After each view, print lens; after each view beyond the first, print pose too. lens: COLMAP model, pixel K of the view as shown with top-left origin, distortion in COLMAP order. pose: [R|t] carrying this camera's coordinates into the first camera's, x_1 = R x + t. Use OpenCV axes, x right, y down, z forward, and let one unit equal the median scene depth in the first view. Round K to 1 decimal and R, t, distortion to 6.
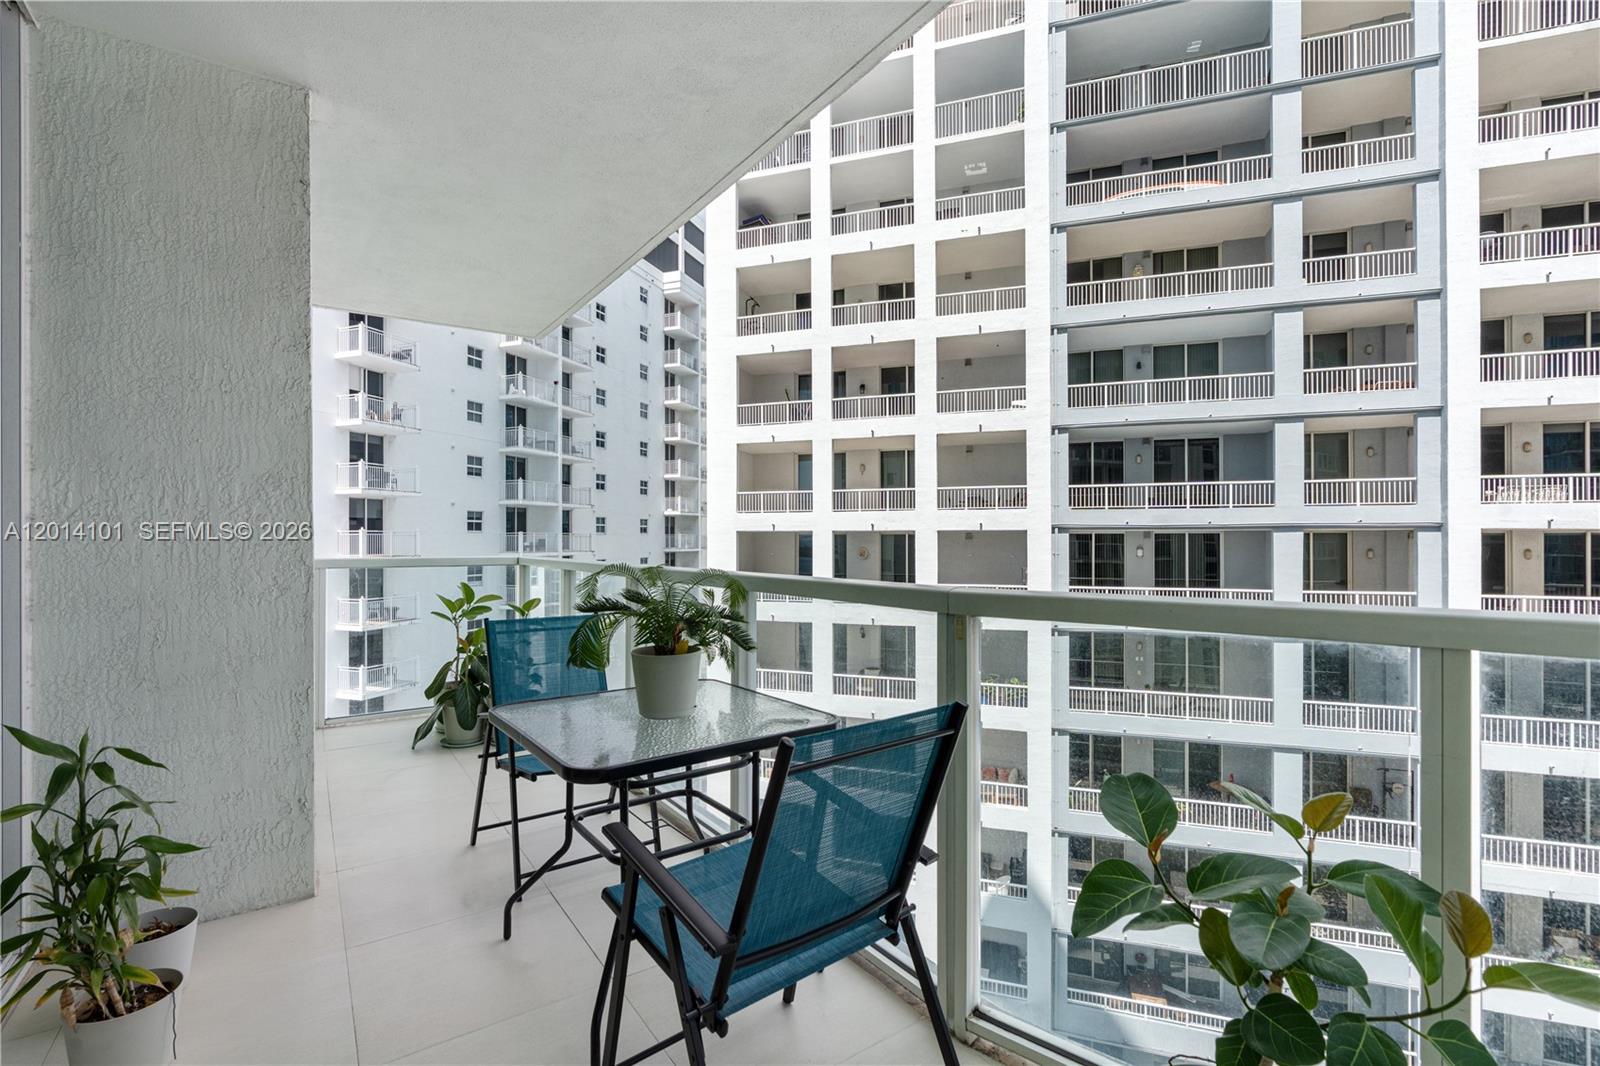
lens RADIAL K [[724.5, 0, 800.0], [0, 724.5, 533.0], [0, 0, 1]] dist [-0.000040, 0.000396]
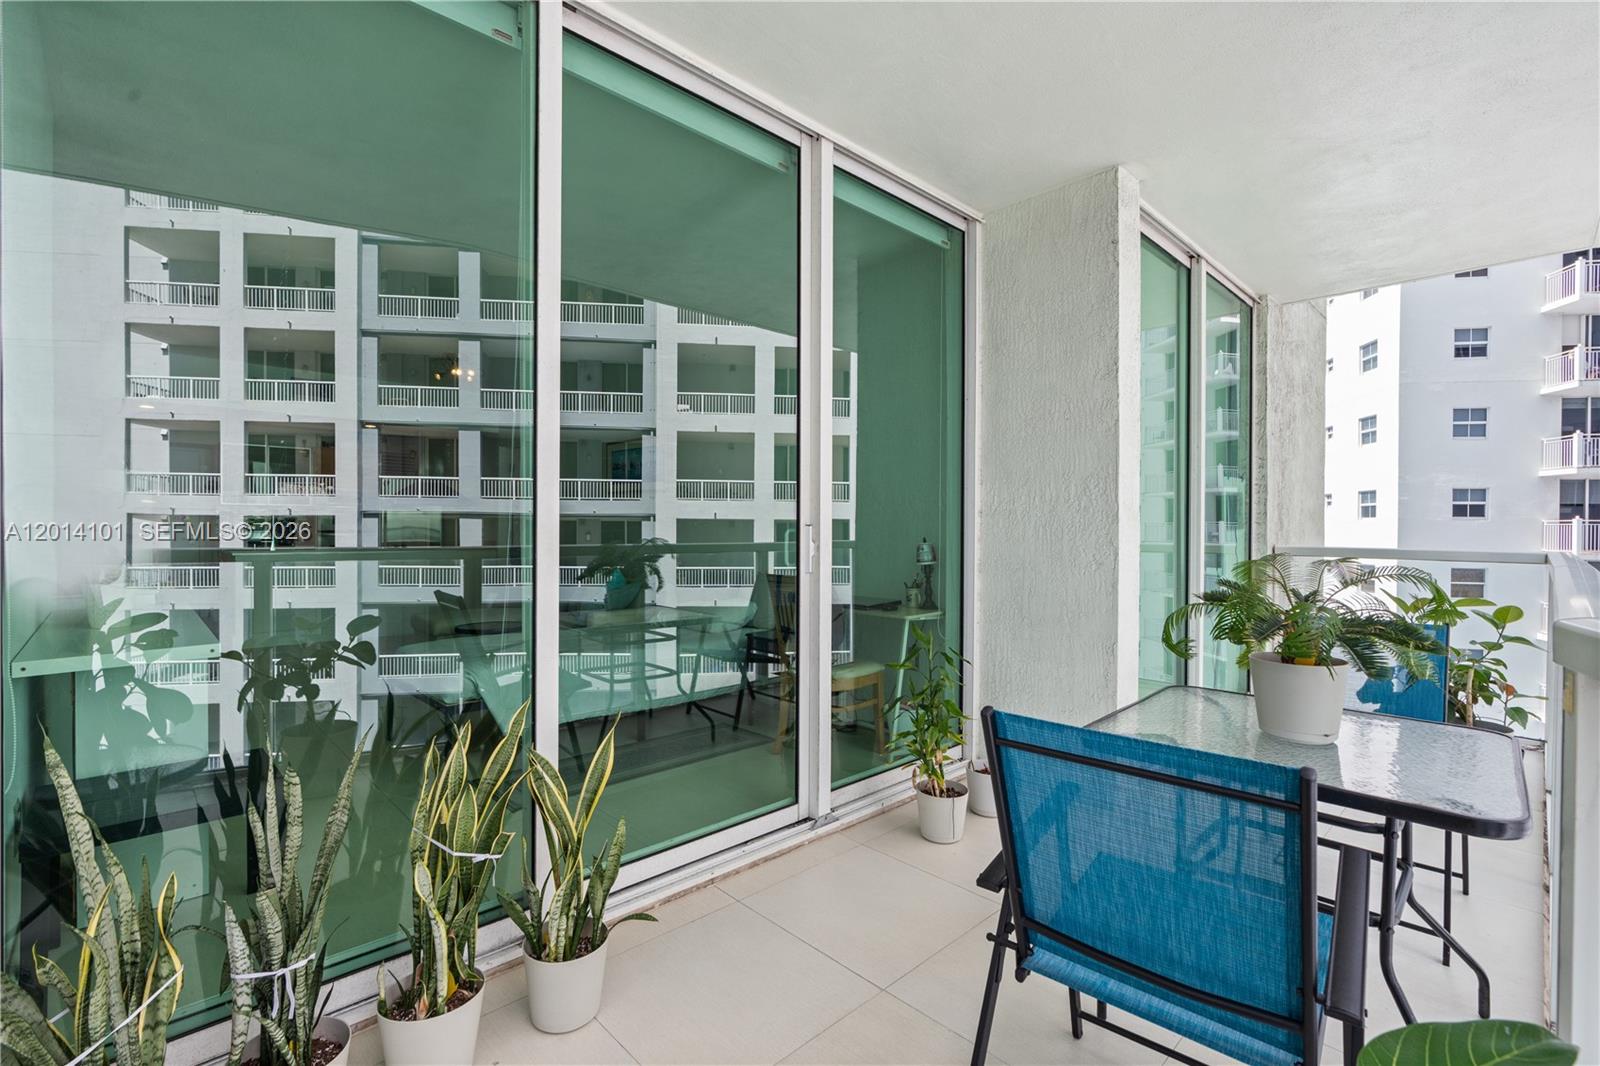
lens RADIAL K [[724.8, 0, 798.3], [0, 724.8, 526.7], [0, 0, 1]] dist [-0.001920, 0.000201]
pose [[0.158266, 0.004186, -0.987388, 0.477200], [0.000585, 0.999990, 0.004334, 0.004953], [0.987396, -0.001264, 0.158262, 0.261635]]
